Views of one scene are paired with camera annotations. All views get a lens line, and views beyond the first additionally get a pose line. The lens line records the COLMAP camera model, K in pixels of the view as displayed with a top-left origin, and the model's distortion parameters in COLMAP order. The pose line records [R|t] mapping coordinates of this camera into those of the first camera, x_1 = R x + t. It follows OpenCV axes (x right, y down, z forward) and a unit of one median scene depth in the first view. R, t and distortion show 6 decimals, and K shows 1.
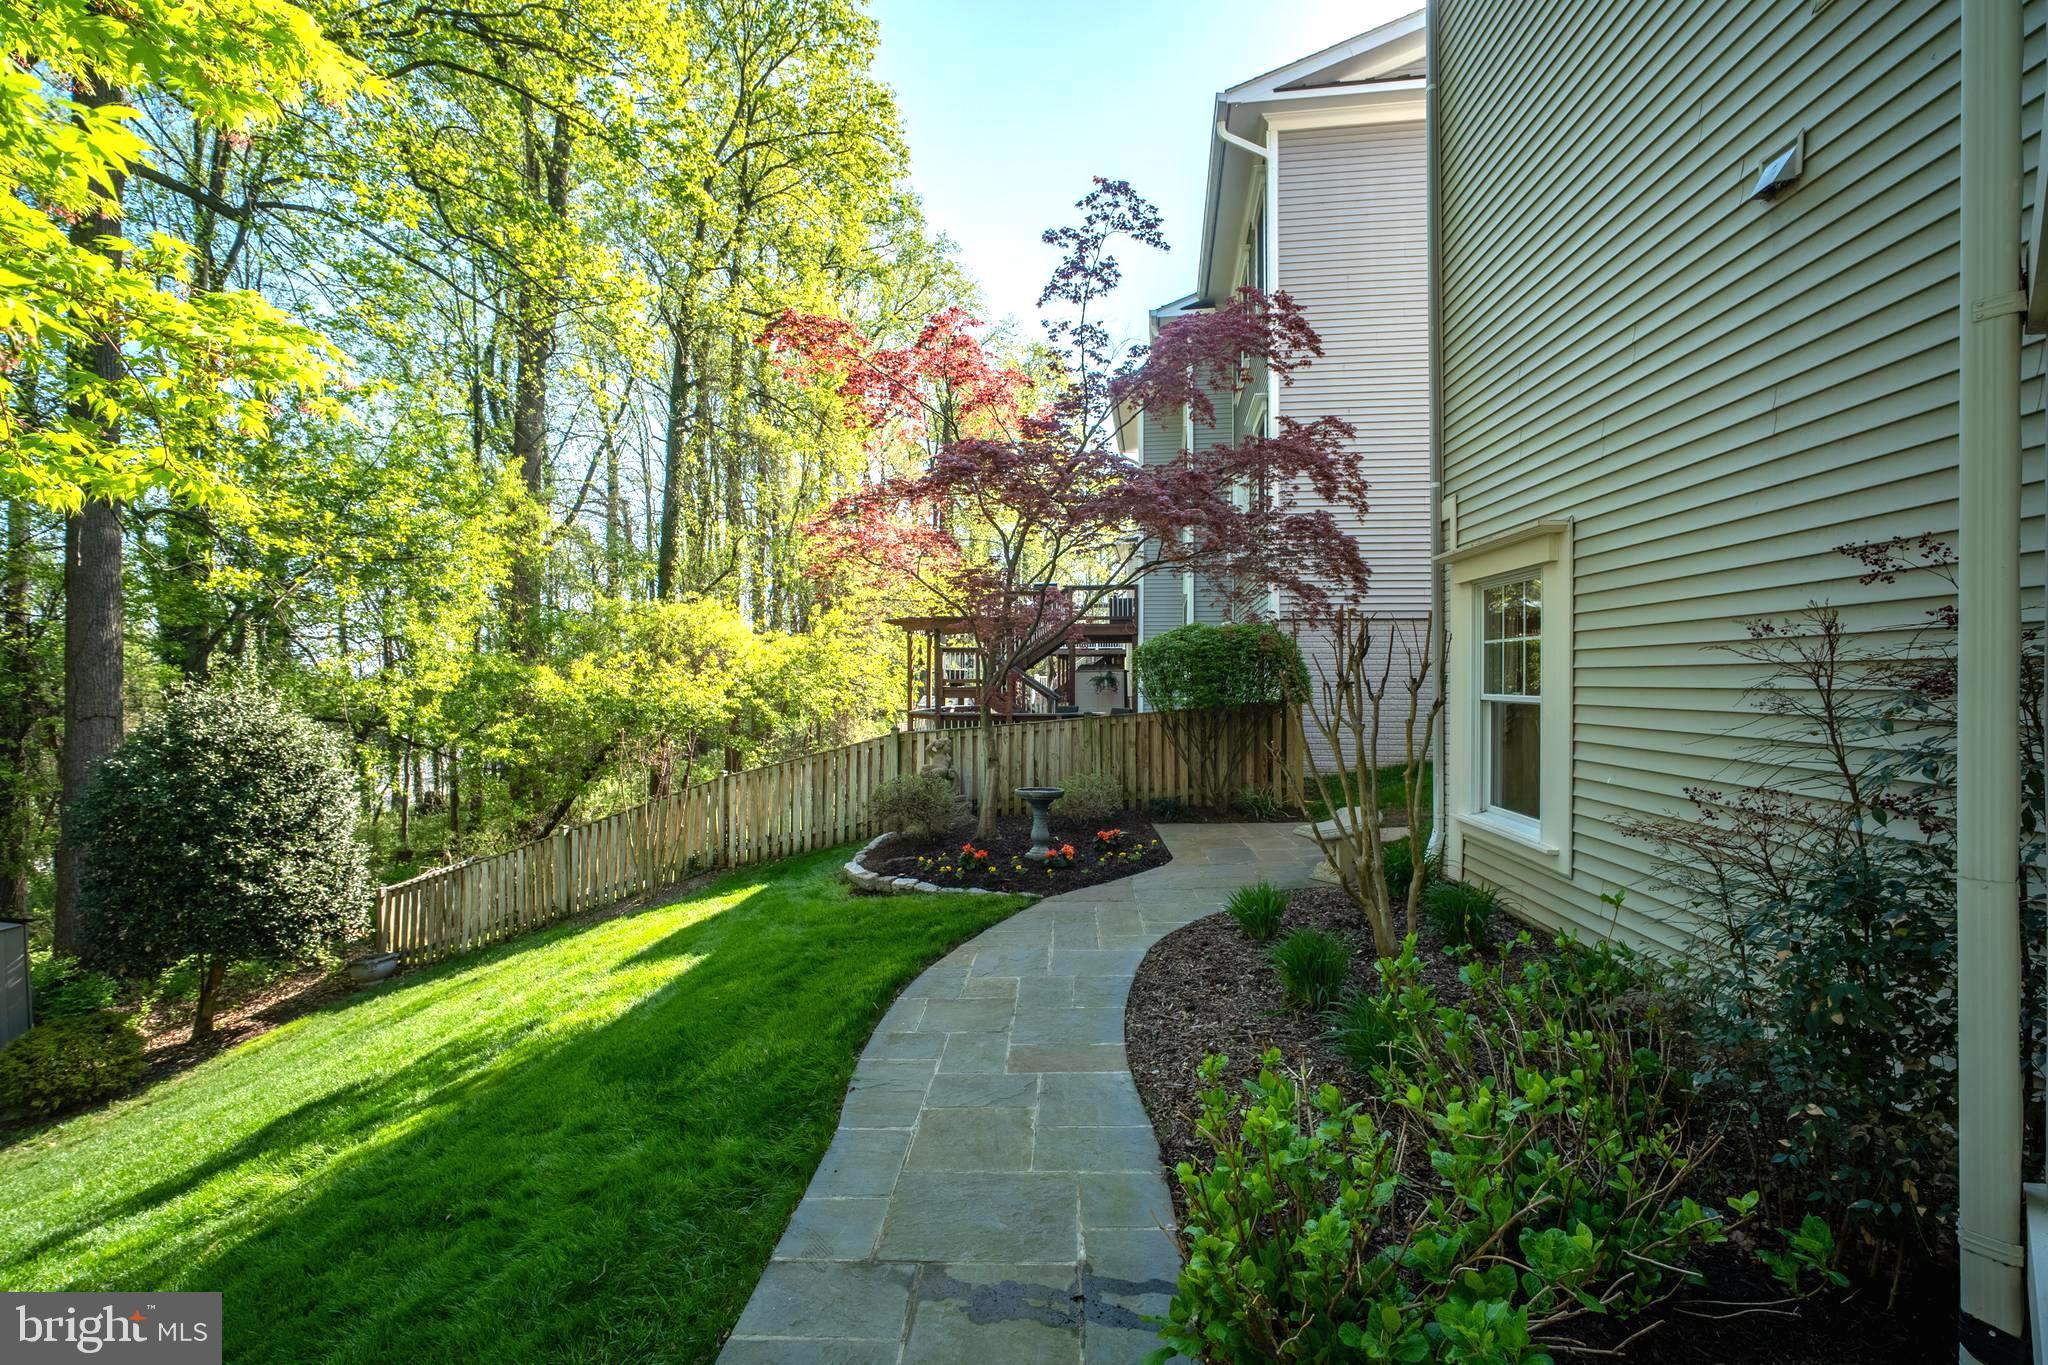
lens RADIAL K [[868.7, 0, 1025.9], [0, 868.7, 678.4], [0, 0, 1]] dist [-0.037077, 0.016361]
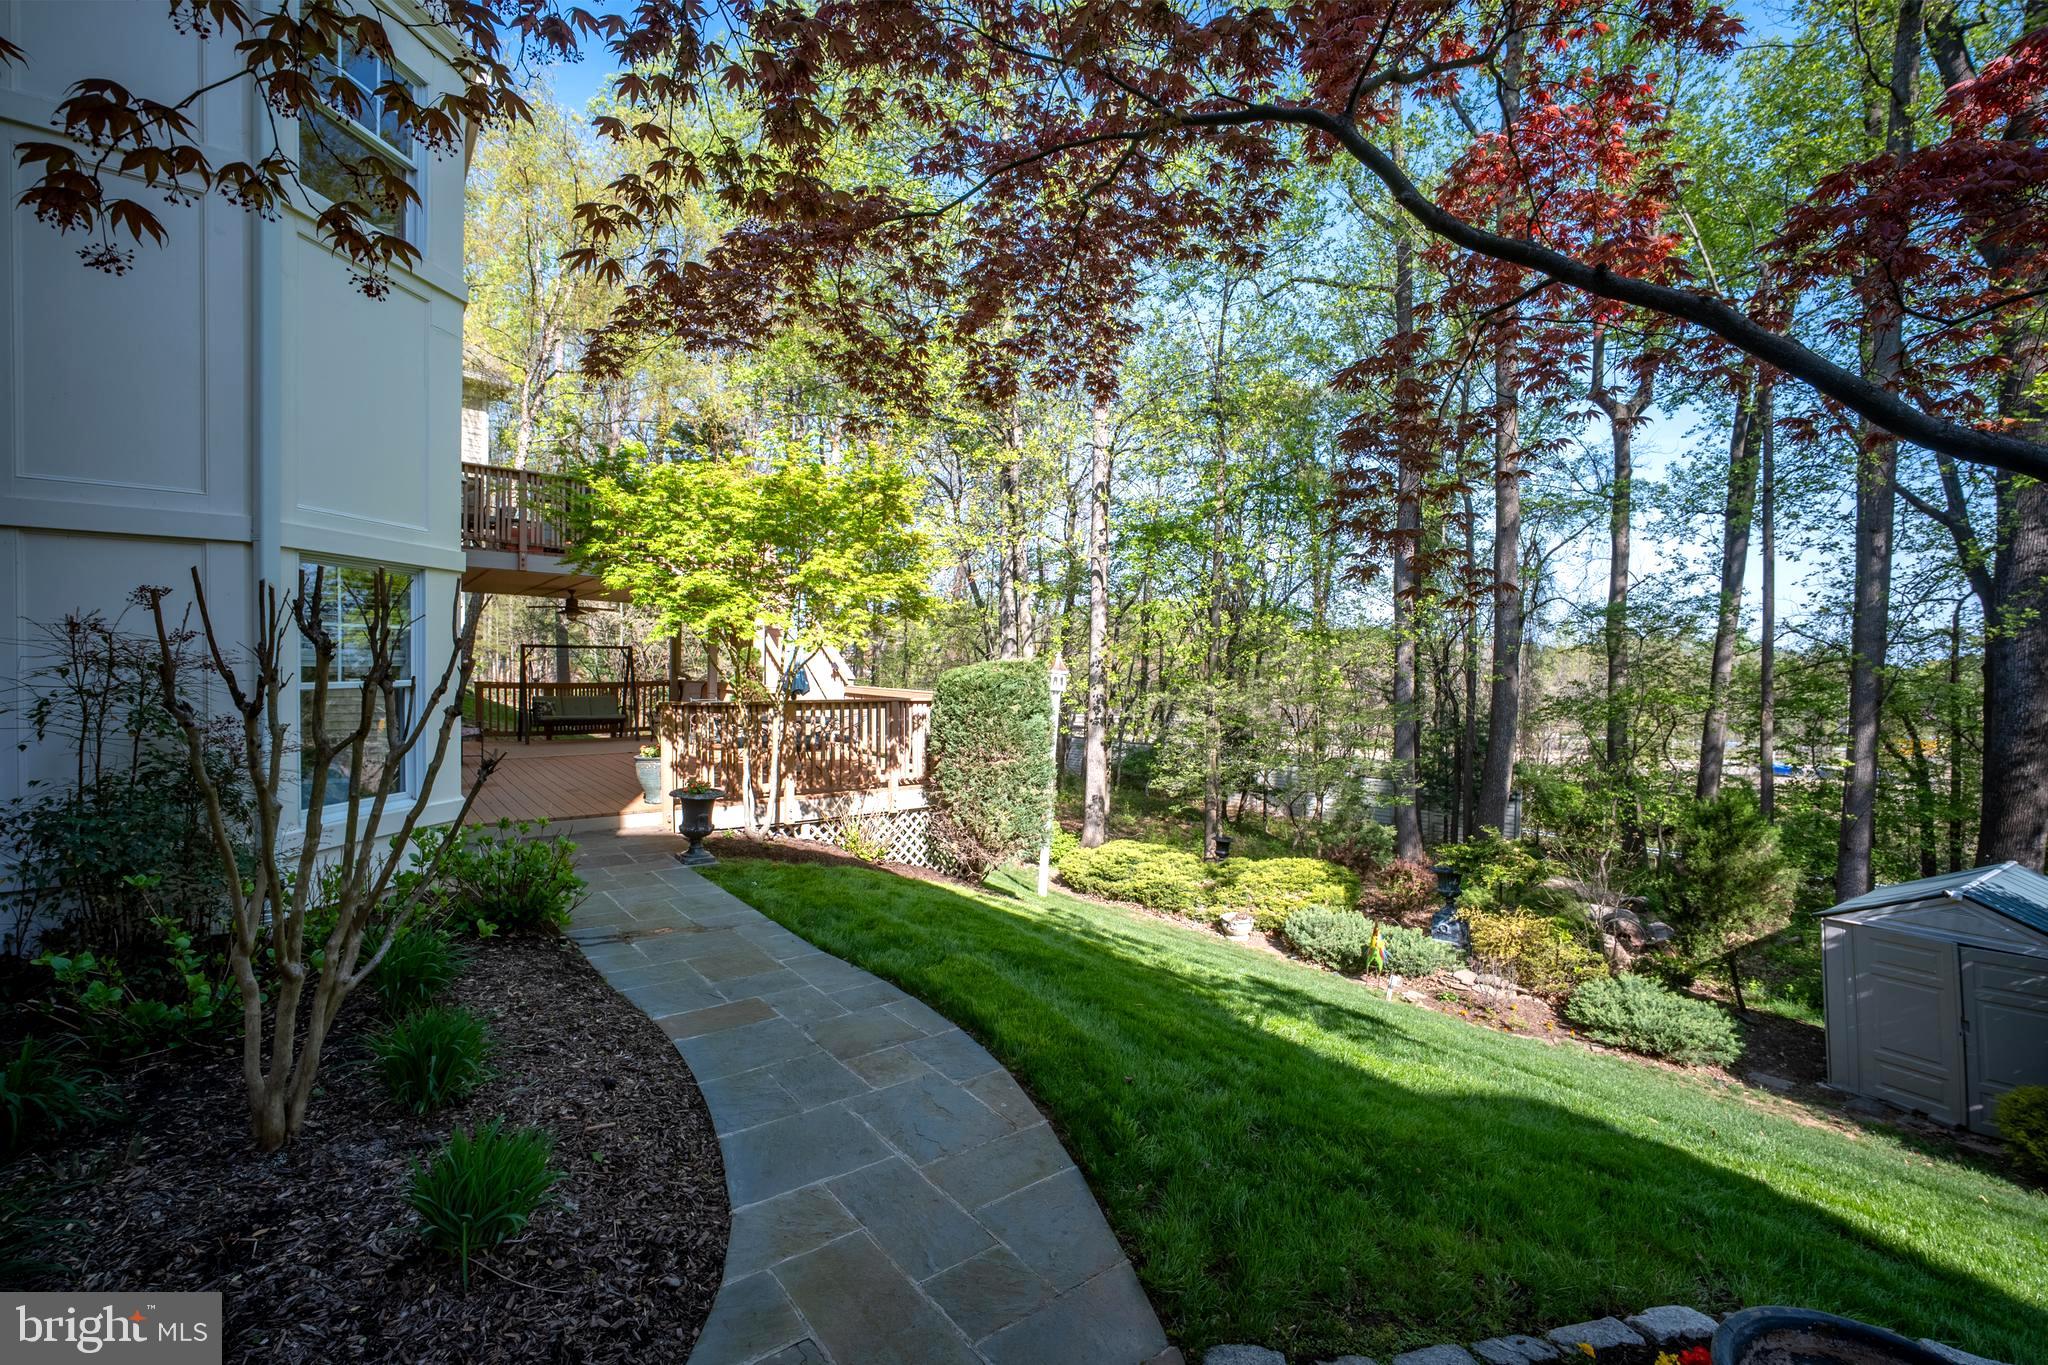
lens RADIAL K [[868.7, 0, 1025.9], [0, 868.7, 678.4], [0, 0, 1]] dist [-0.037077, 0.016361]
pose [[-0.751036, 0.004347, -0.660247, 0.466613], [-0.000067, 0.999978, 0.006659, 0.001976], [0.660262, 0.005045, -0.751019, 2.057859]]
